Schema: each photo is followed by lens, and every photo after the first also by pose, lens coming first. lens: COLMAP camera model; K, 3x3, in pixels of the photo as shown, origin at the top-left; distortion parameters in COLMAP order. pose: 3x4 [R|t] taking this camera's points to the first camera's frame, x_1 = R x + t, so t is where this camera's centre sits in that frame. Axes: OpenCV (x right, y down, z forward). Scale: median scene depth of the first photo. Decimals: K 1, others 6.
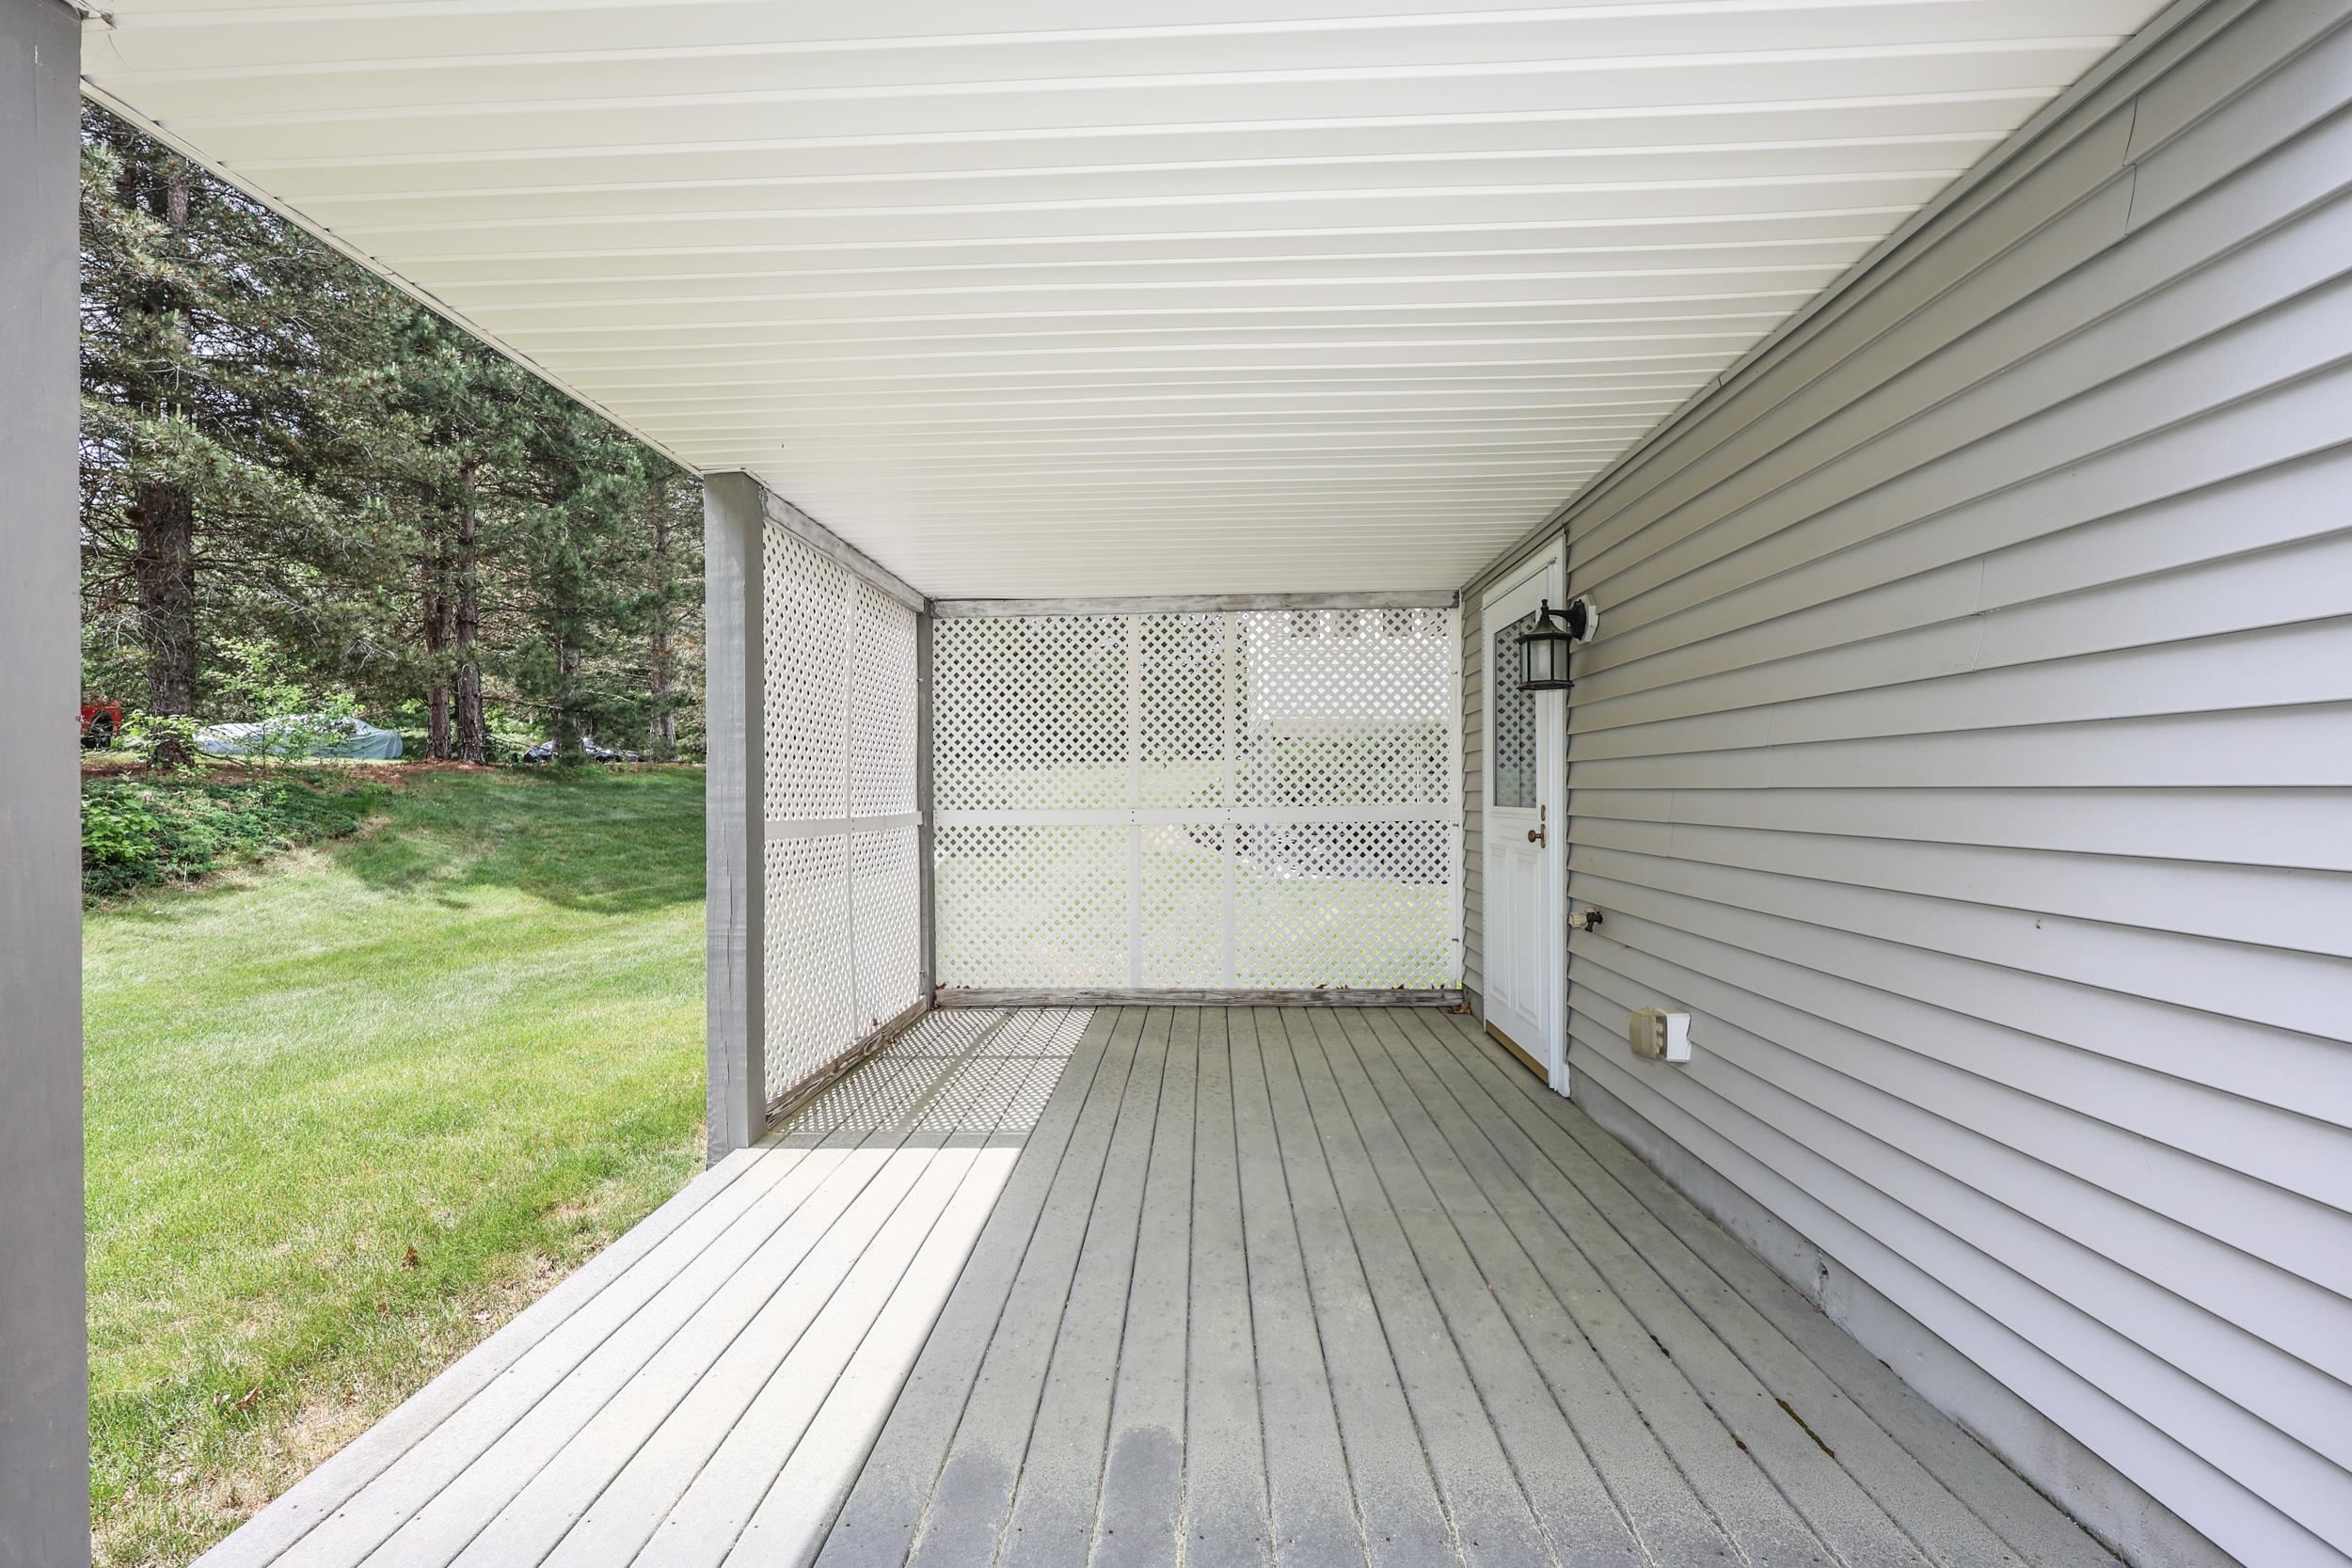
lens RADIAL K [[963.5, 0, 1176.0], [0, 963.5, 784.0], [0, 0, 1]] dist [-0.000932, -0.000138]
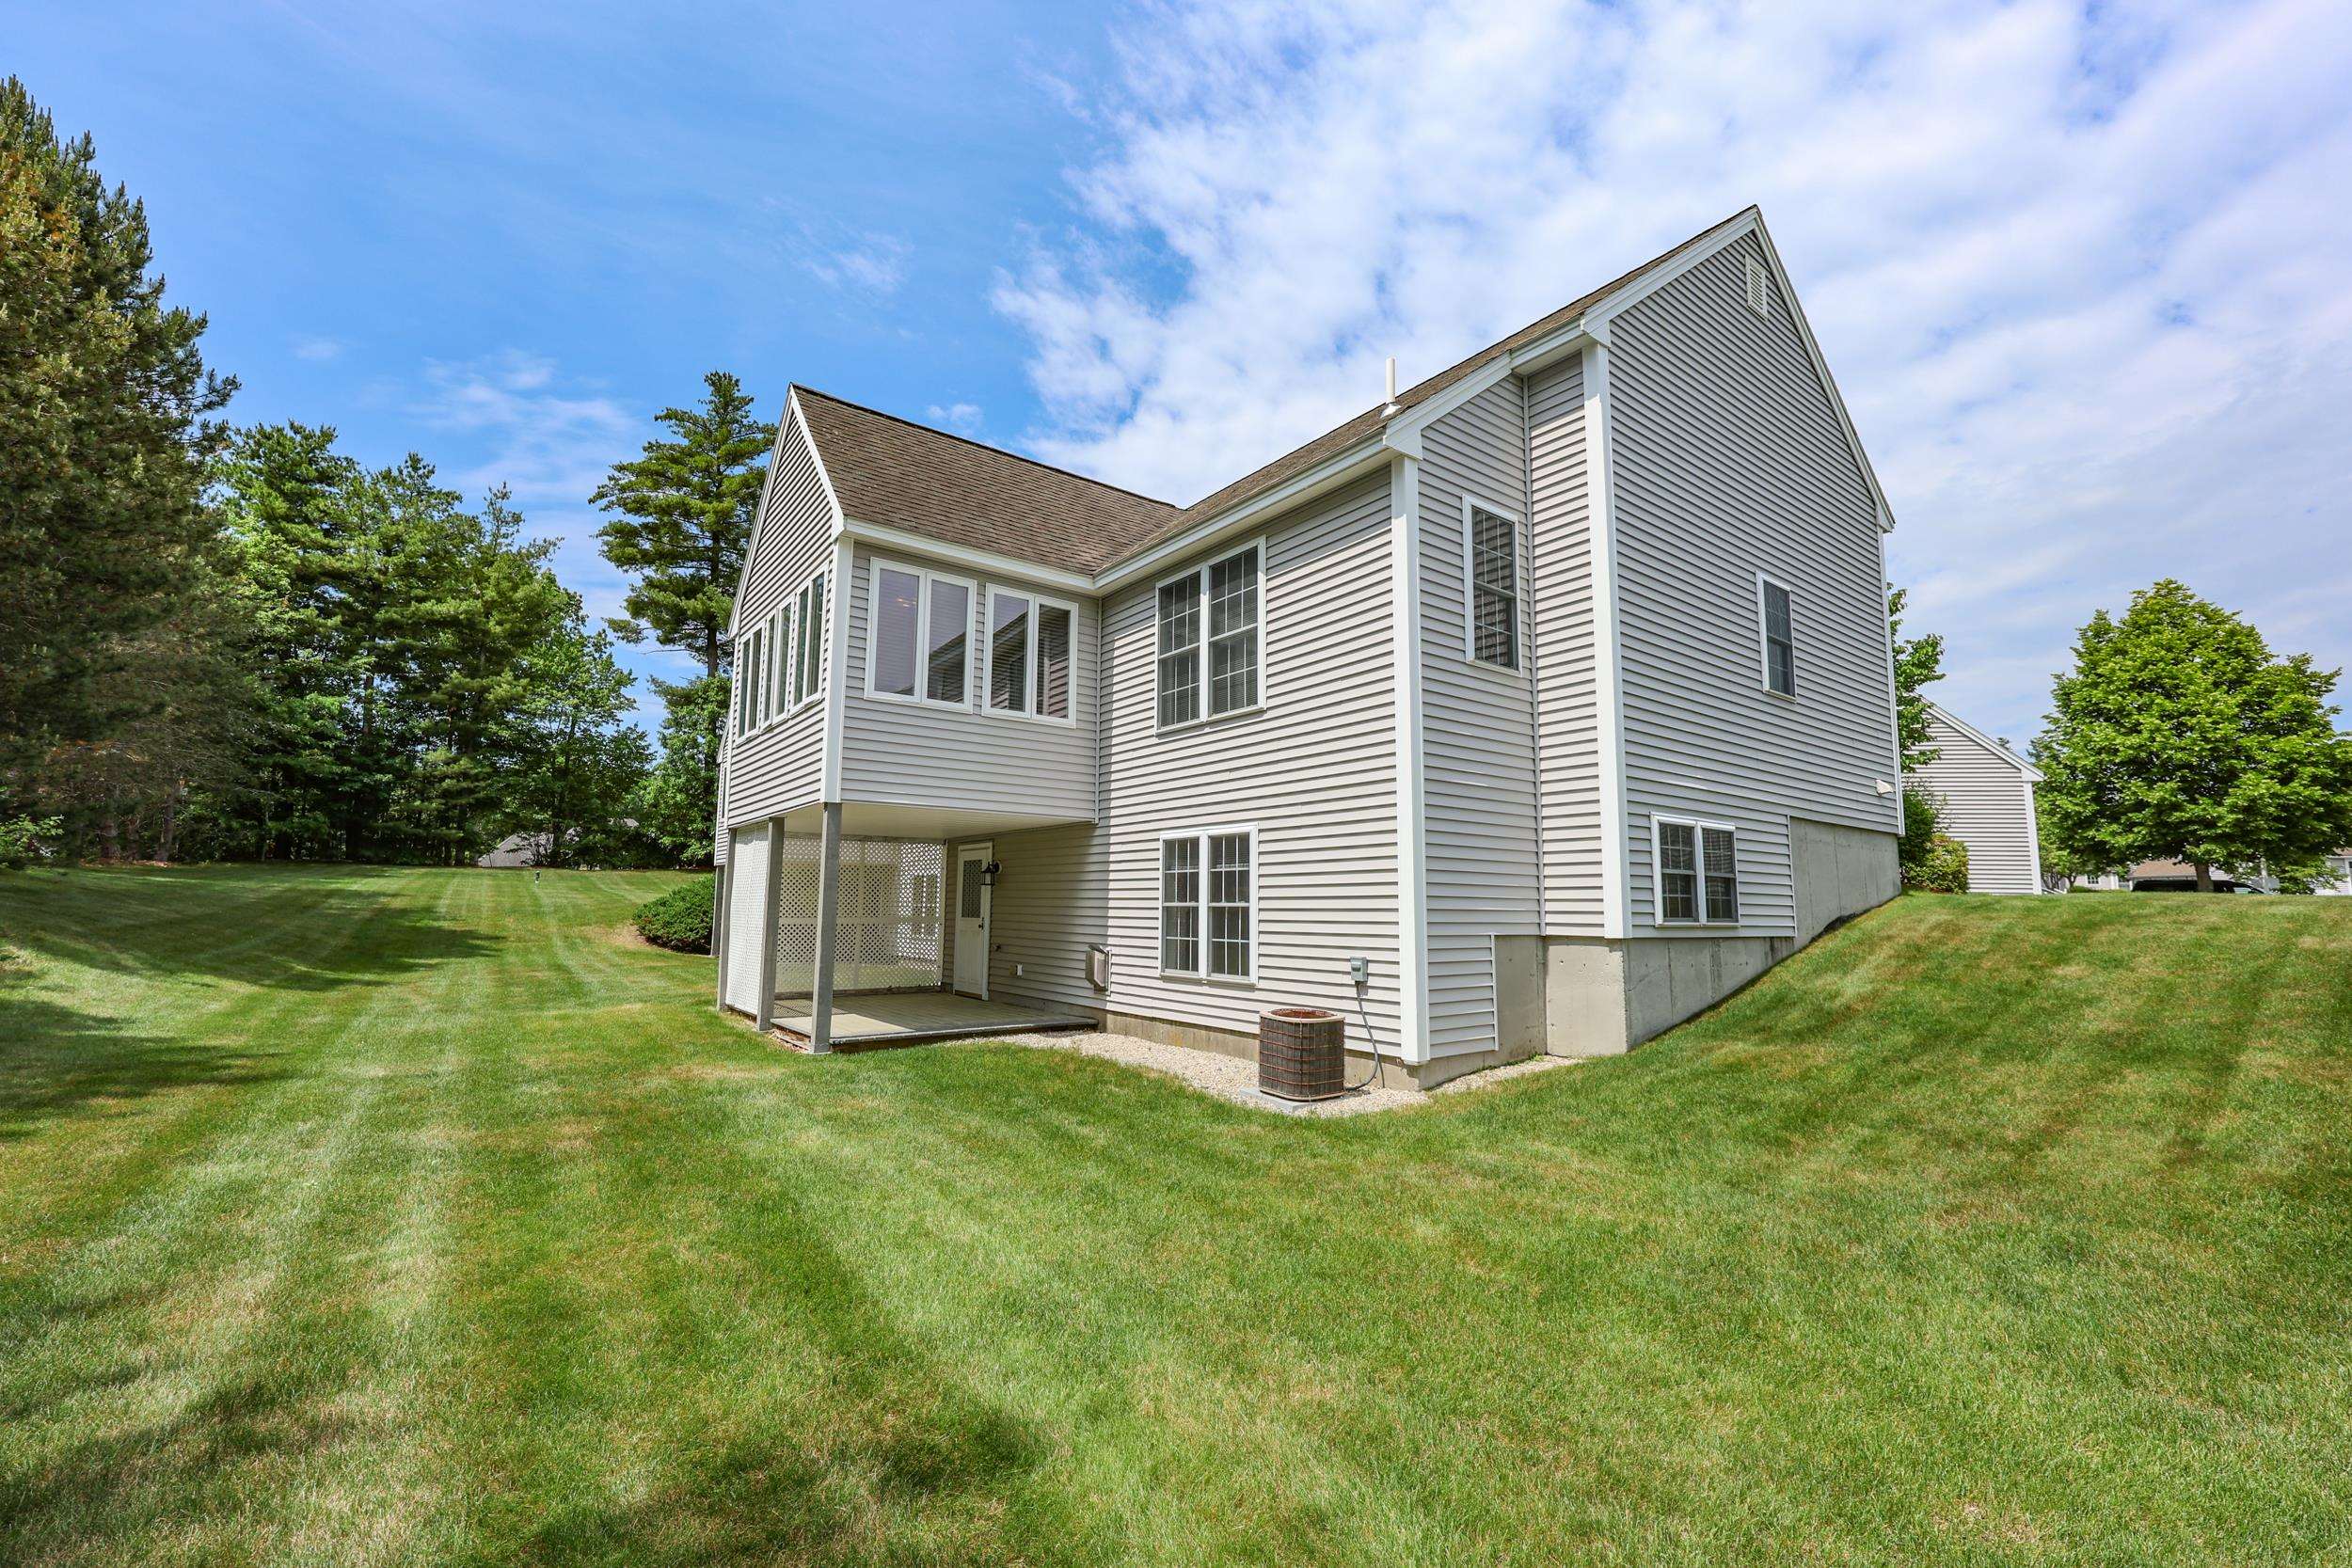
lens RADIAL K [[963.5, 0, 1176.0], [0, 963.5, 784.0], [0, 0, 1]] dist [-0.000932, -0.000138]
pose [[0.775382, 0.084234, 0.625850, -1.179802], [-0.016261, 0.993398, -0.113557, -0.065681], [-0.631284, 0.077873, 0.771633, -1.965648]]
